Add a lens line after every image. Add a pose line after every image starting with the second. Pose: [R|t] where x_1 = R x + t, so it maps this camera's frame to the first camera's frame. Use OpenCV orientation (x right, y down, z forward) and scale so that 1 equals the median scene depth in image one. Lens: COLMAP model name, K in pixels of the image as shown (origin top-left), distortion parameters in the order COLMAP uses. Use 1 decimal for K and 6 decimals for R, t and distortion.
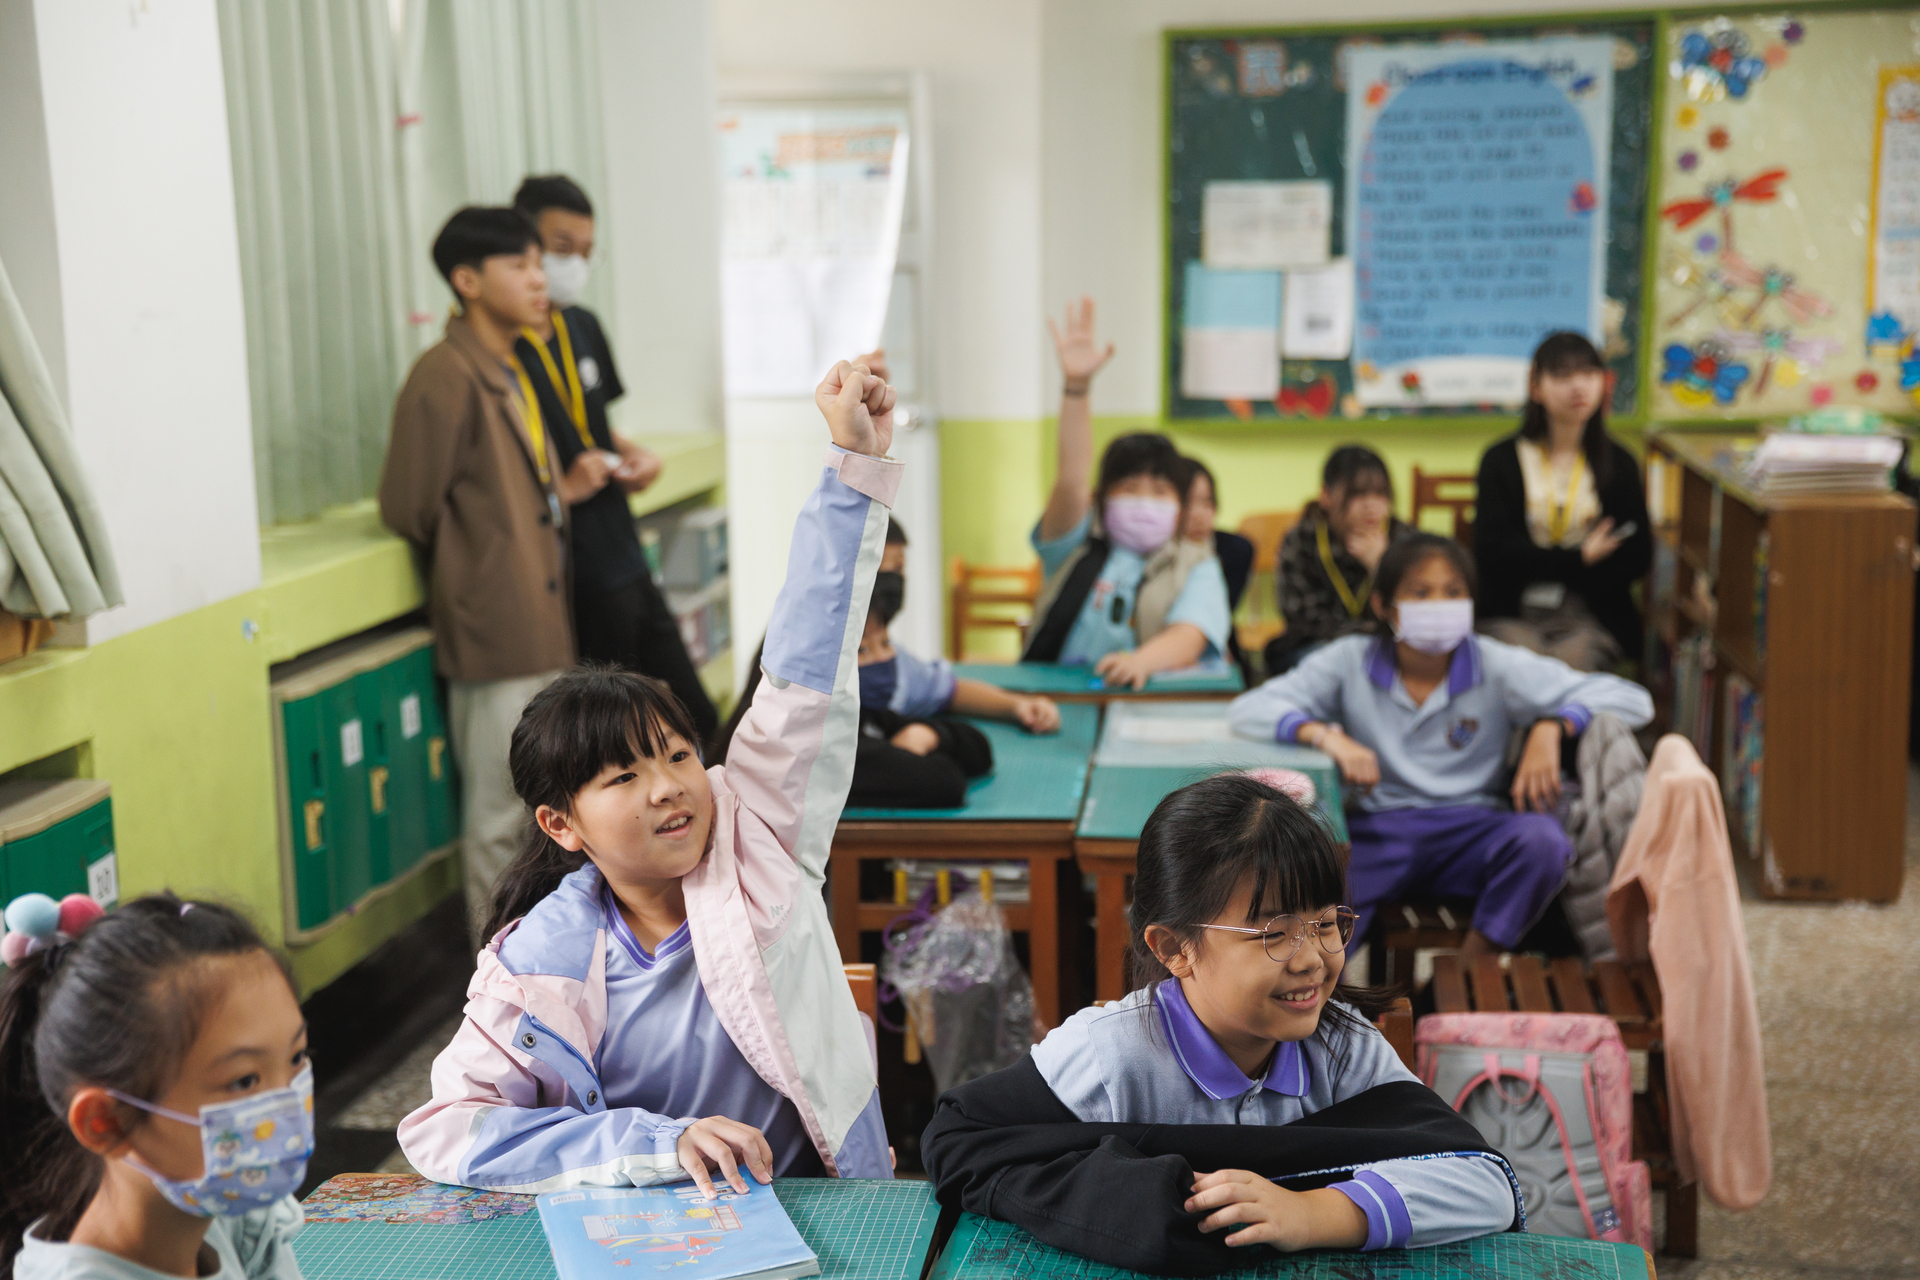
lens RADIAL K [[2727.7, 0, 960.7], [0, 2727.7, 639.1], [0, 0, 1]] dist [0.204081, 0.000000]
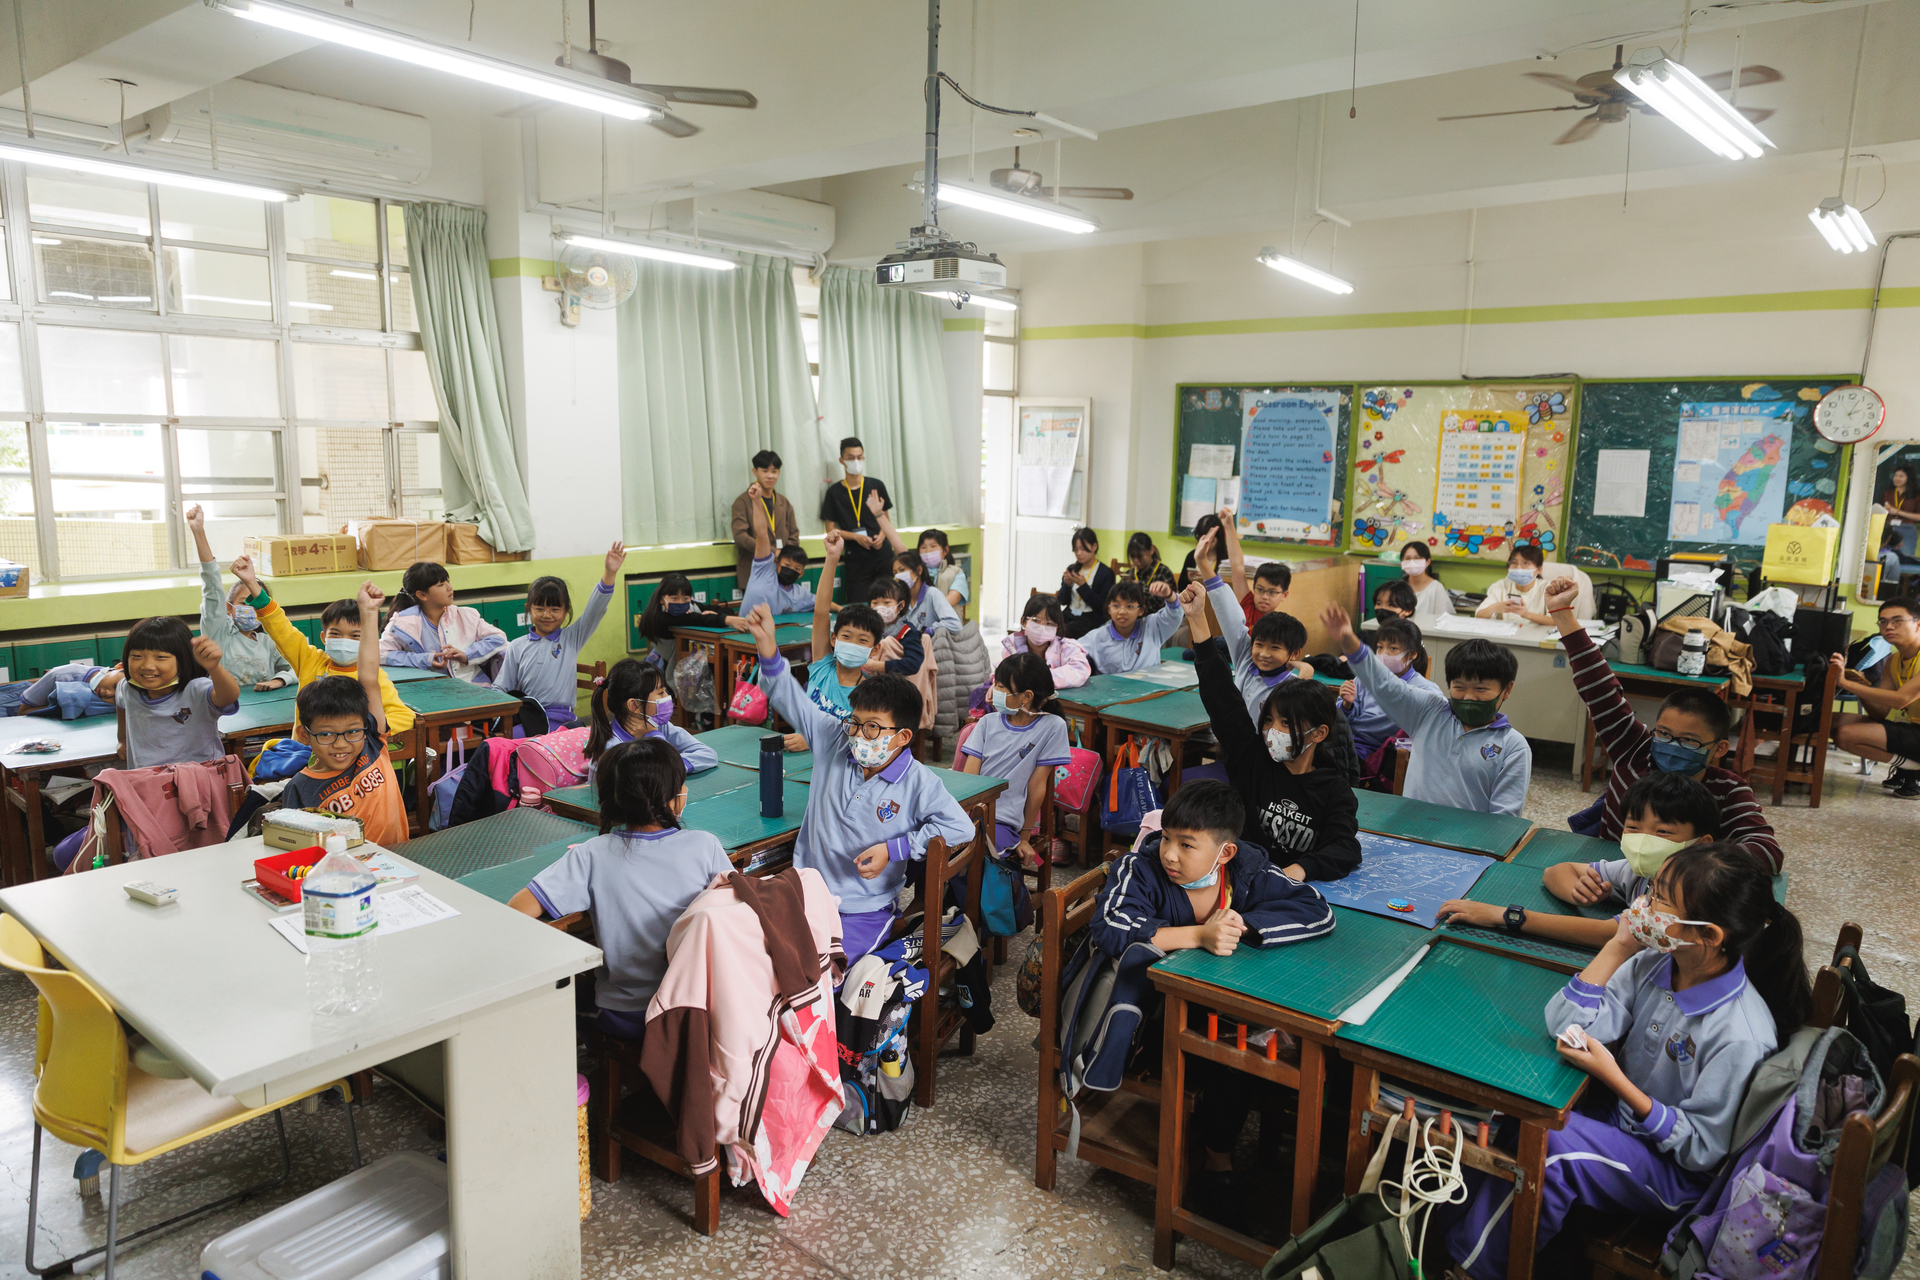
lens RADIAL K [[1275.6, 0, 949.5], [0, 1275.6, 642.7], [0, 0, 1]] dist [0.024416, -0.017861]
pose [[0.863221, 0.115568, -0.491421, 0.505516], [-0.107157, 0.993208, 0.045343, -0.012722], [0.493323, 0.013518, 0.869741, -0.135981]]
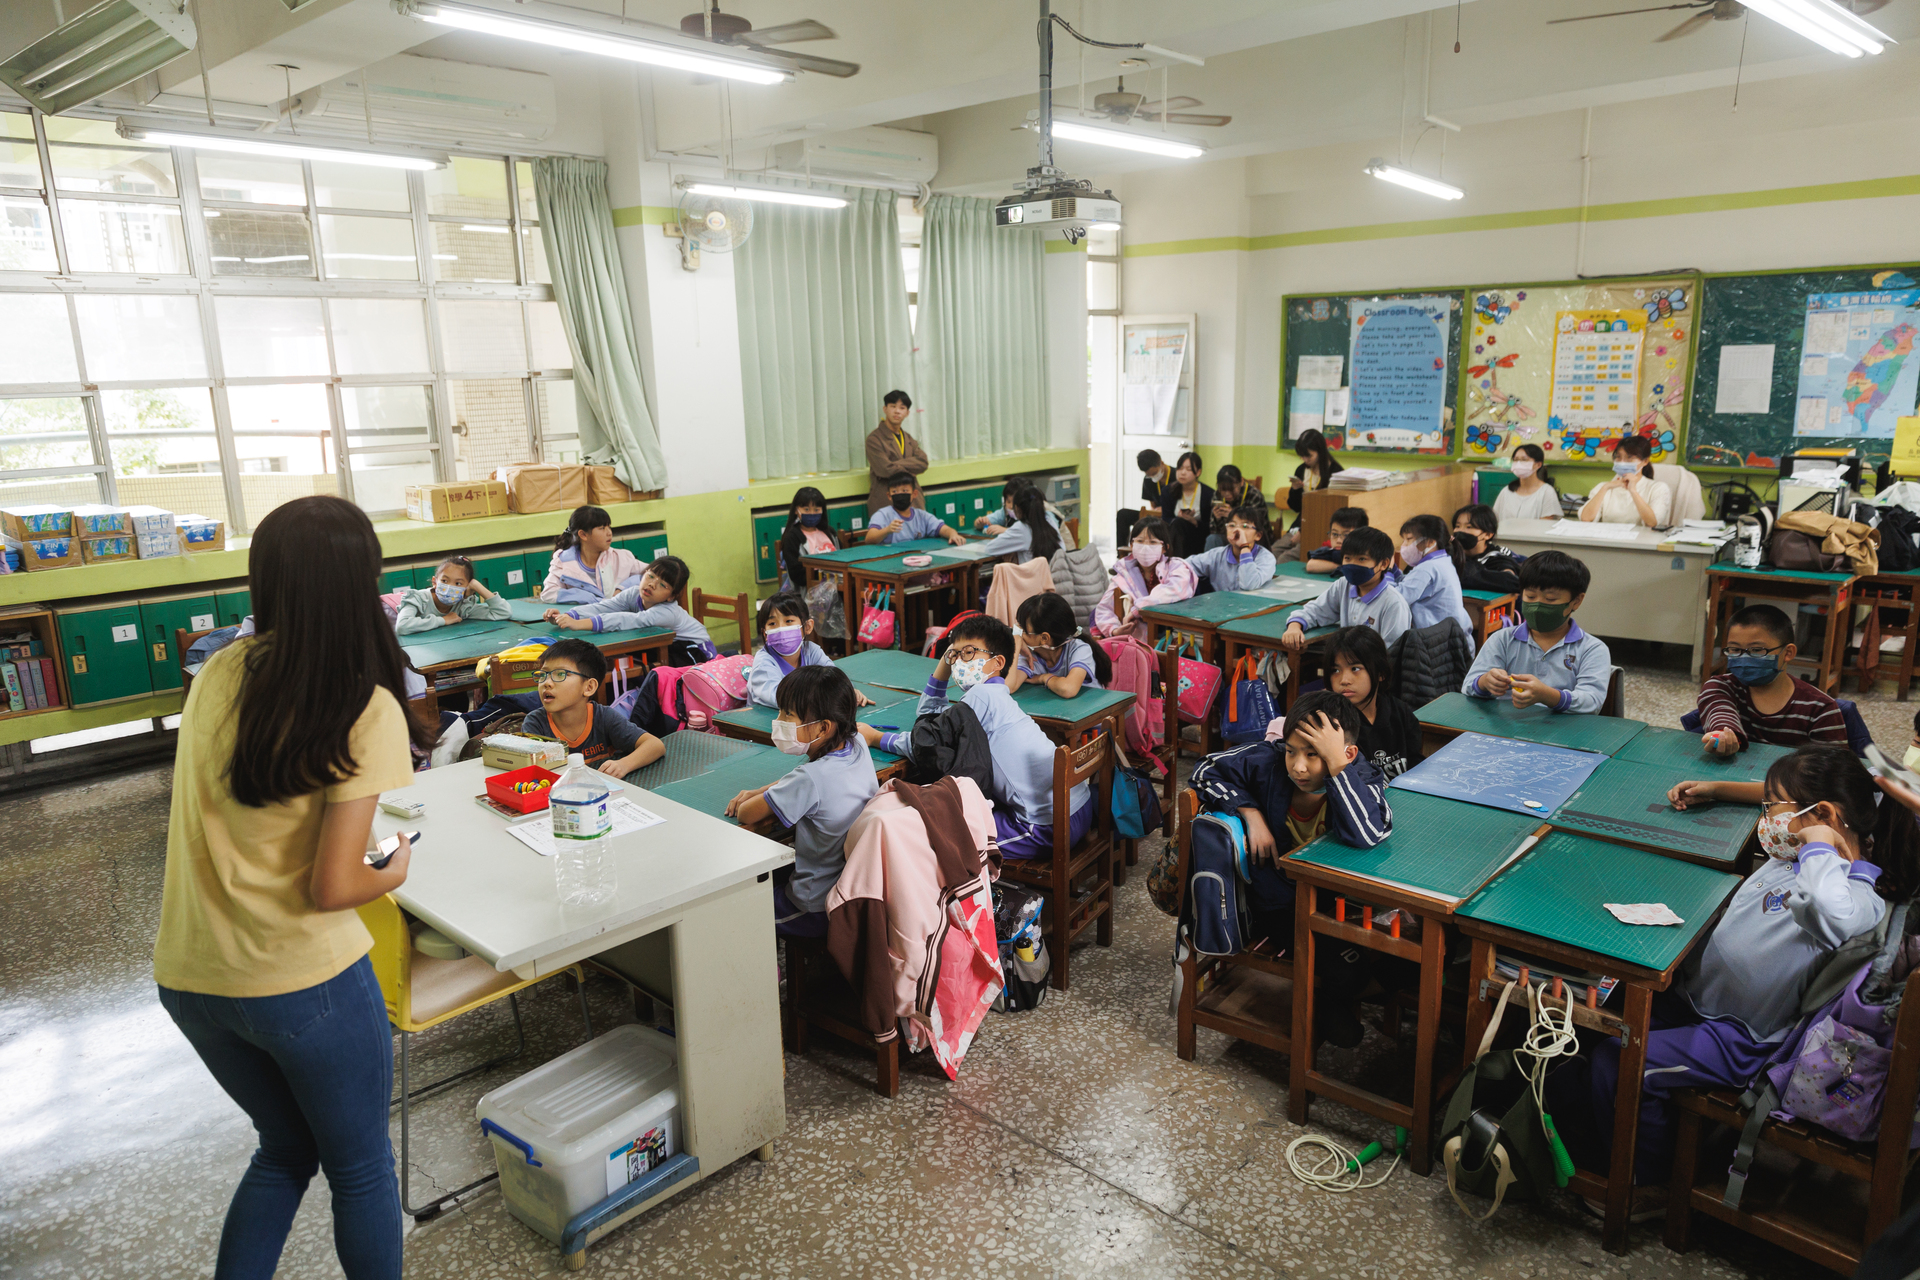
lens RADIAL K [[1275.6, 0, 962.9], [0, 1275.6, 634.7], [0, 0, 1]] dist [0.024416, -0.017861]
pose [[0.830901, 0.119715, -0.543389, 0.511965], [-0.072294, 0.991530, 0.107901, -0.015544], [0.551704, -0.050371, 0.832518, -0.168478]]
